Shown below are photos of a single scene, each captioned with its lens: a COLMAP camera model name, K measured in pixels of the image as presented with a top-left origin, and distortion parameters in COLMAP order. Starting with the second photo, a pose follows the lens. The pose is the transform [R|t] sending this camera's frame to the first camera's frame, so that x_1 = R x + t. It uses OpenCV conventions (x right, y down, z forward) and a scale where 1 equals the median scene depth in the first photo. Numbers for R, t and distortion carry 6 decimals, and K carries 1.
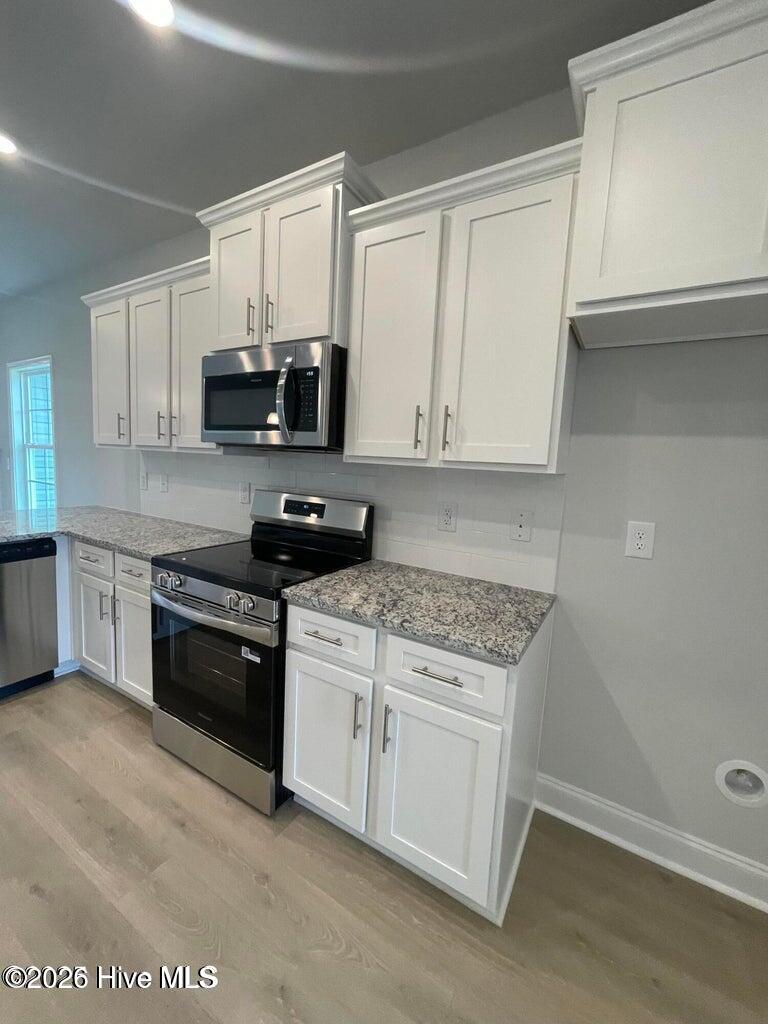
lens RADIAL K [[416.1, 0, 387.5], [0, 416.1, 505.3], [0, 0, 1]] dist [-0.001666, 0.000349]
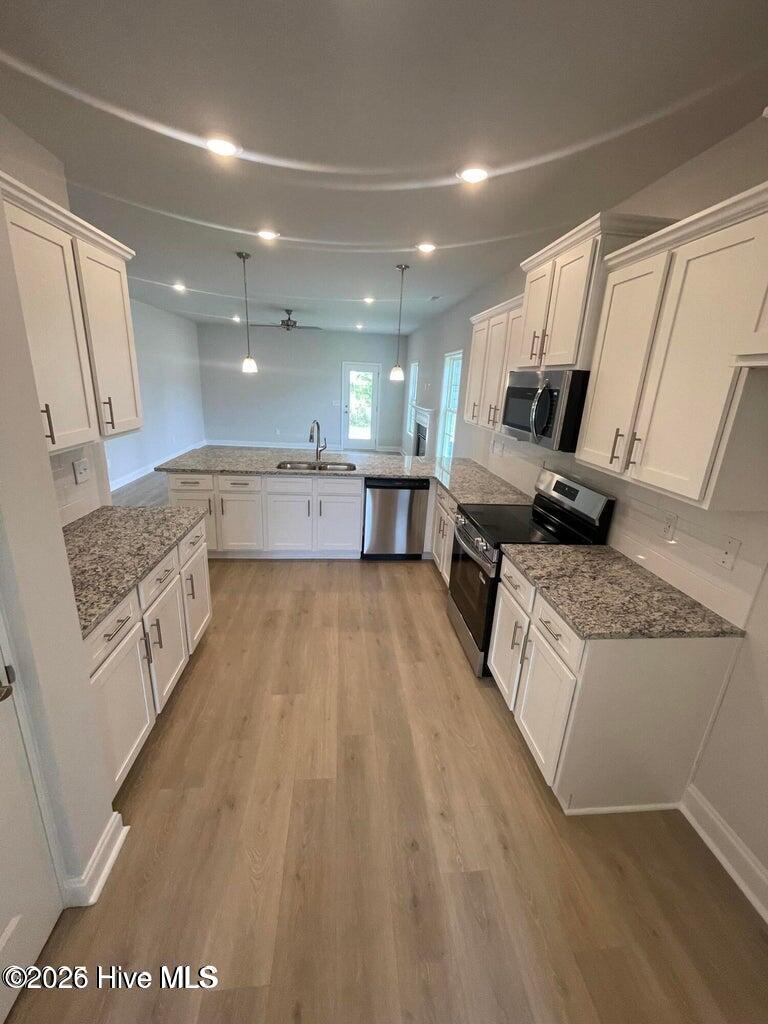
lens RADIAL K [[416.1, 0, 382.9], [0, 416.1, 506.5], [0, 0, 1]] dist [-0.001666, 0.000349]
pose [[0.594531, 0.214734, -0.774869, 0.603533], [-0.105927, 0.976198, 0.189254, -0.164556], [0.797065, -0.030438, 0.603126, -0.246017]]
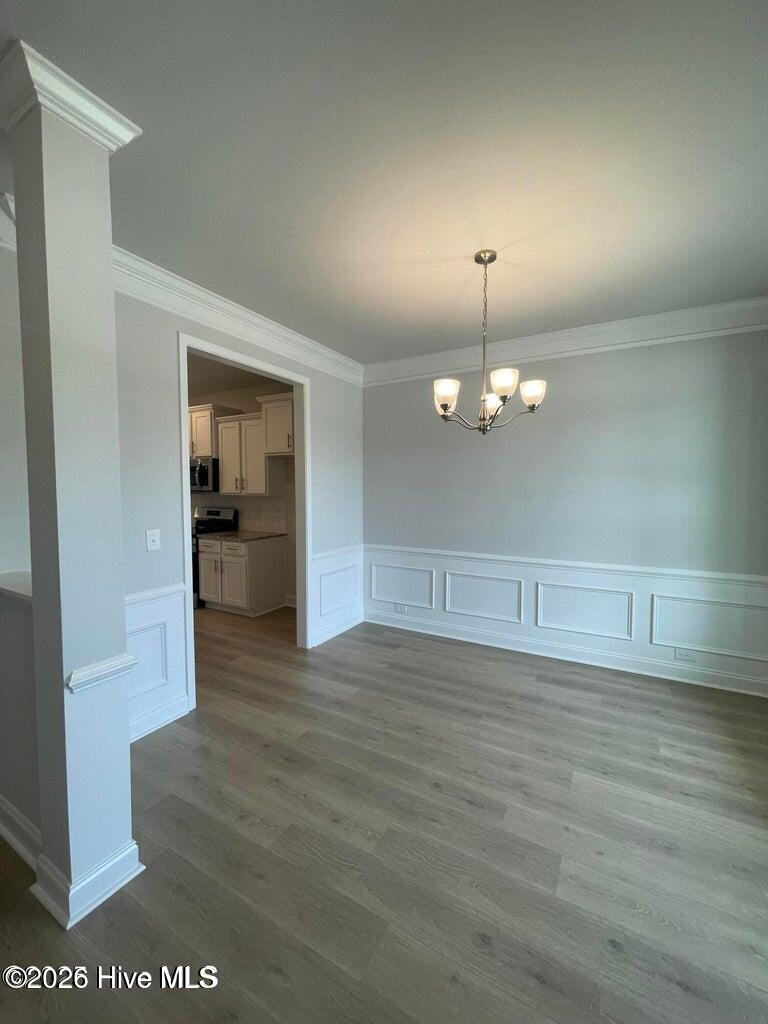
lens RADIAL K [[416.1, 0, 382.3], [0, 416.1, 508.1], [0, 0, 1]] dist [-0.001666, 0.000349]
pose [[0.998773, -0.048761, 0.008621, 1.132638], [0.049177, 0.997133, -0.057513, 0.240840], [-0.005792, 0.057867, 0.998308, -2.187176]]
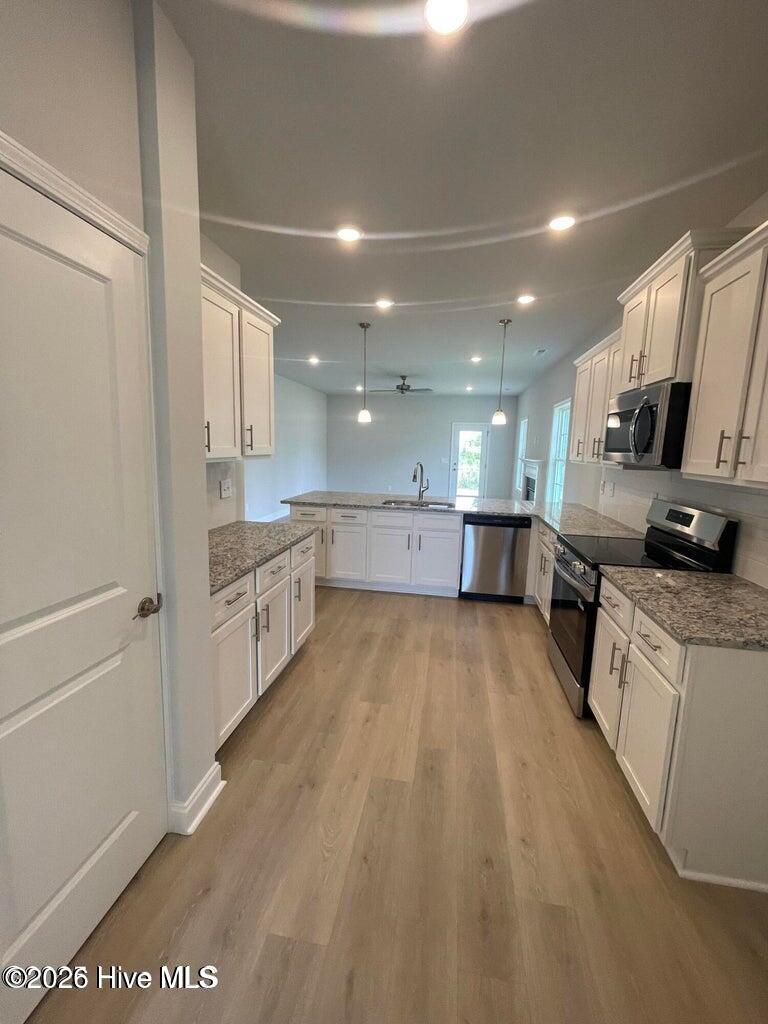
lens RADIAL K [[416.1, 0, 383.0], [0, 416.1, 507.5], [0, 0, 1]] dist [-0.001666, 0.000349]
pose [[0.360524, 0.097352, -0.927656, 0.752707], [-0.109383, 0.992089, 0.061603, -0.001407], [0.926314, 0.079260, 0.368321, -0.231439]]
